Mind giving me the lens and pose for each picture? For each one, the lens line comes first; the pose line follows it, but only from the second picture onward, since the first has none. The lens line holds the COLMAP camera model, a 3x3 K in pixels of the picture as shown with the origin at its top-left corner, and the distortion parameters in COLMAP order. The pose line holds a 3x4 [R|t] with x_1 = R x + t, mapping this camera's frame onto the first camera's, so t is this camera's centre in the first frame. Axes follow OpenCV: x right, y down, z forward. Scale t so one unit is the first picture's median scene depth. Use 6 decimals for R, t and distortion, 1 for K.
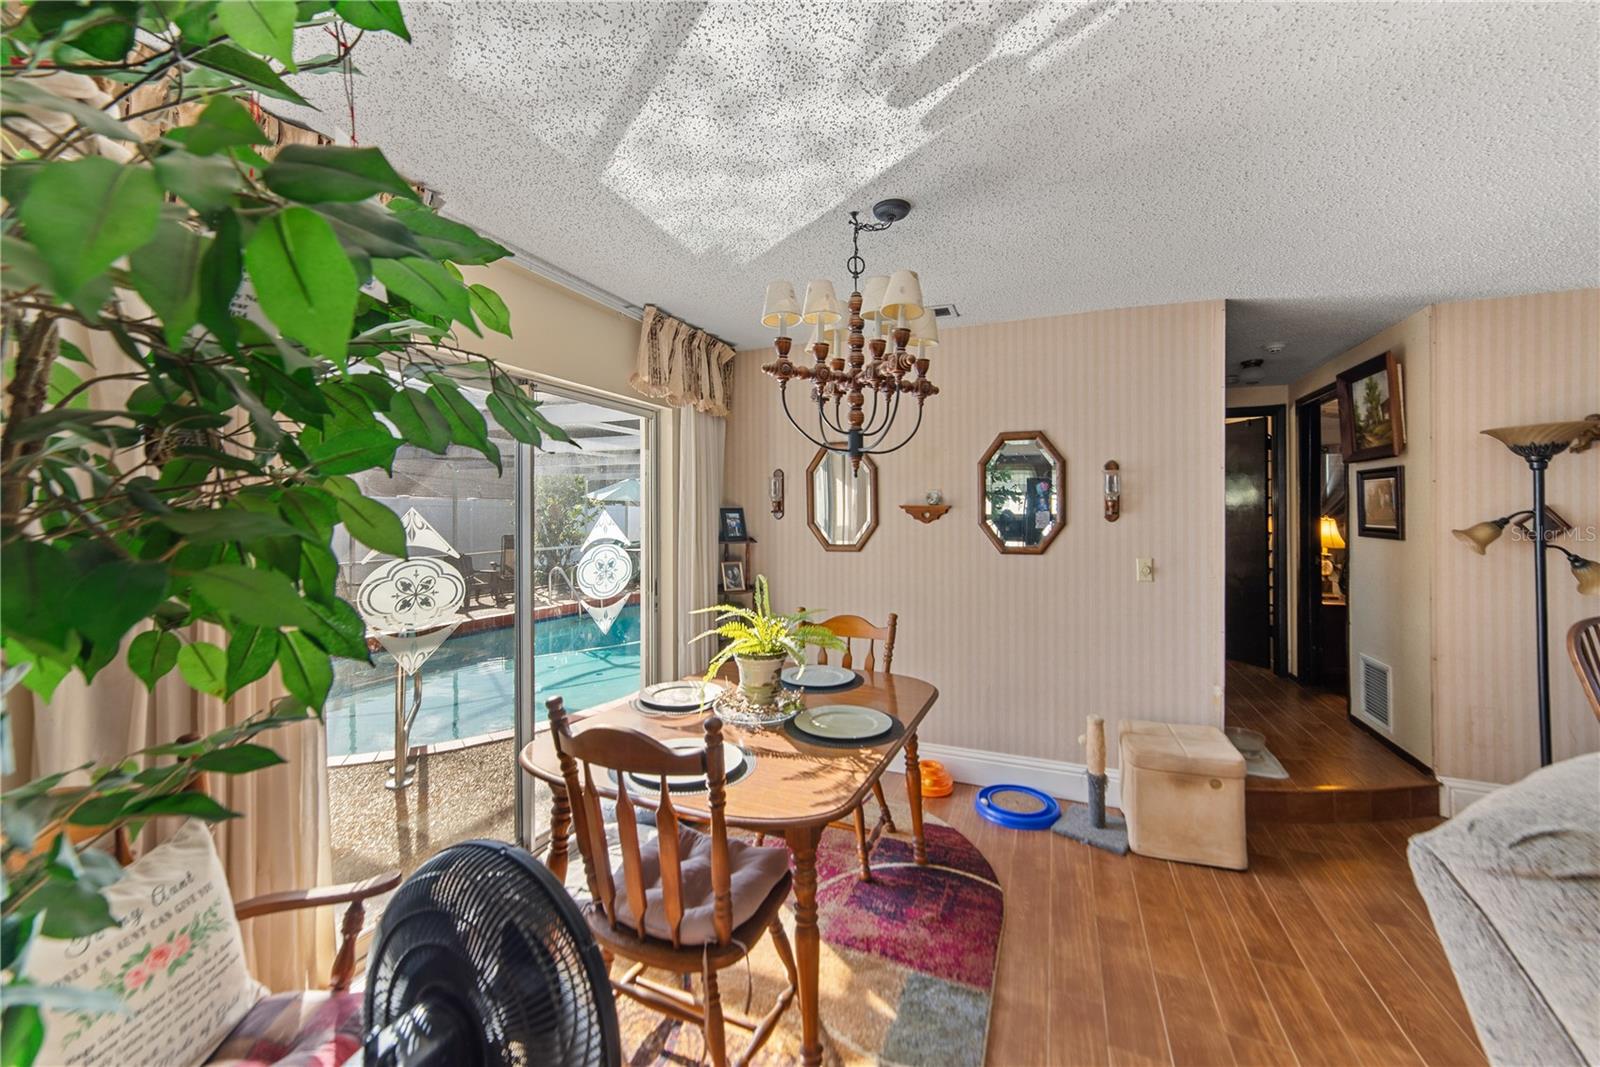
lens RADIAL K [[607.4, 0, 798.8], [0, 607.4, 523.4], [0, 0, 1]] dist [-0.010984, 0.004129]
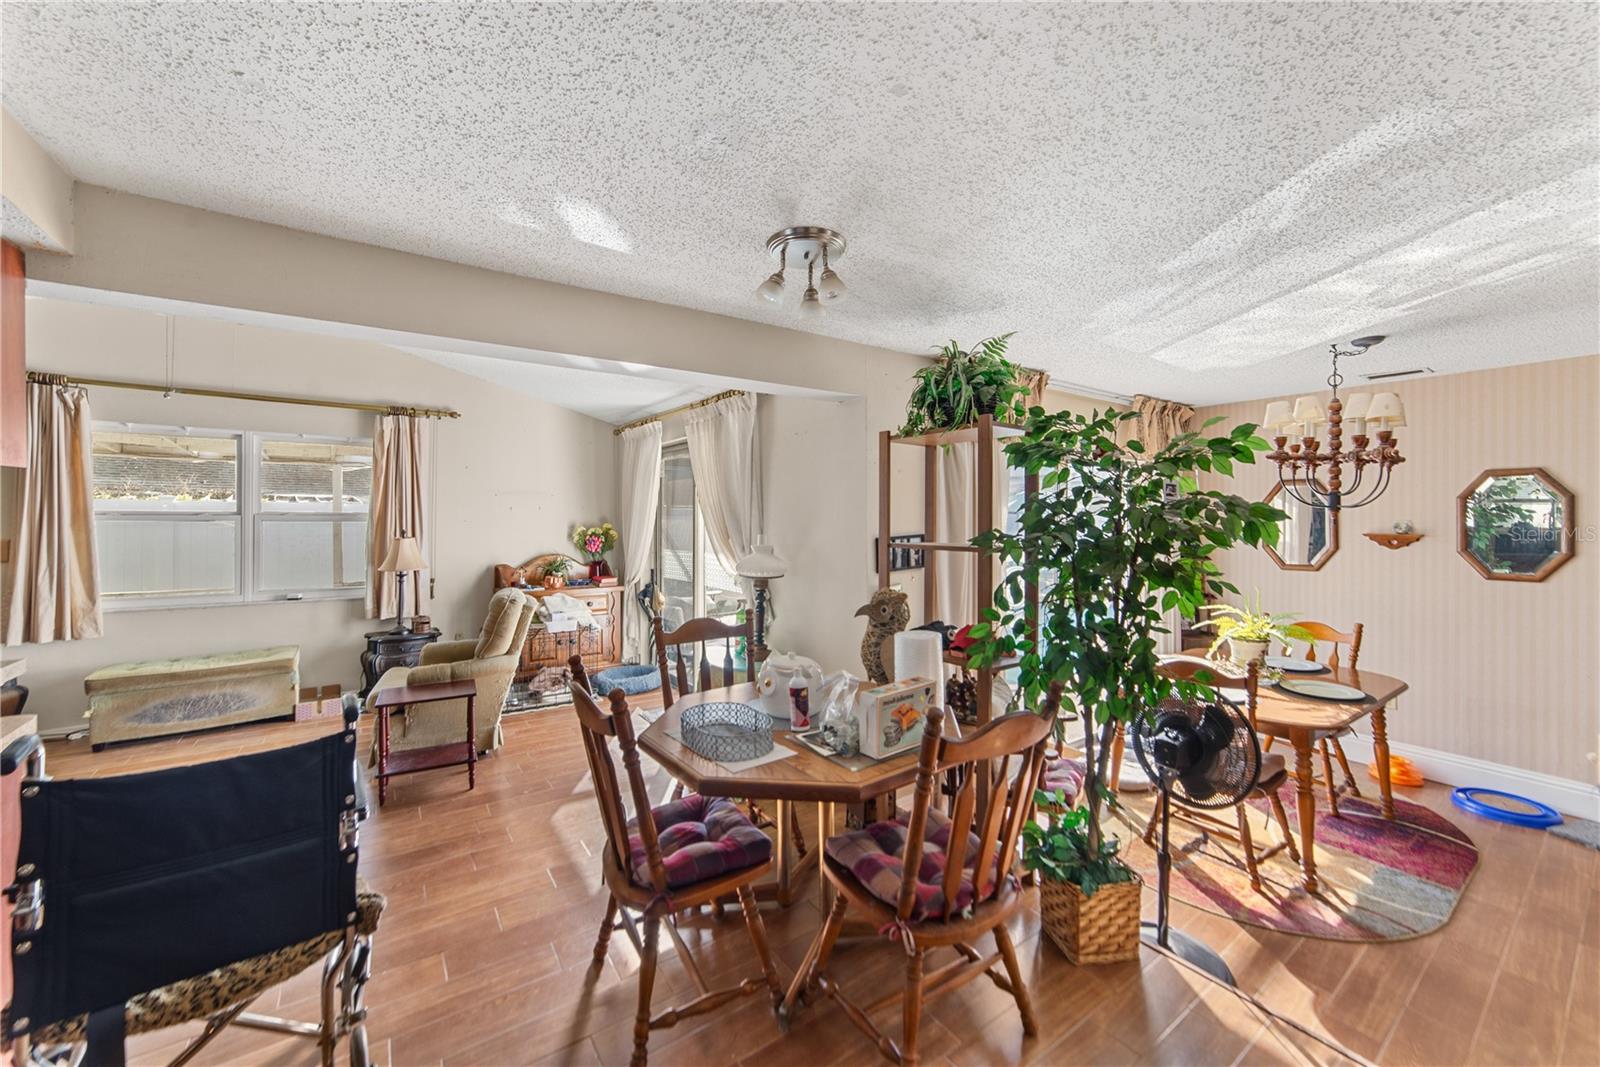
lens RADIAL K [[607.4, 0, 803.1], [0, 607.4, 522.9], [0, 0, 1]] dist [-0.010984, 0.004129]
pose [[0.850547, 0.006745, -0.525855, -0.170065], [-0.006135, 0.999977, 0.002904, -0.056254], [0.525863, 0.000756, 0.850569, -0.677214]]
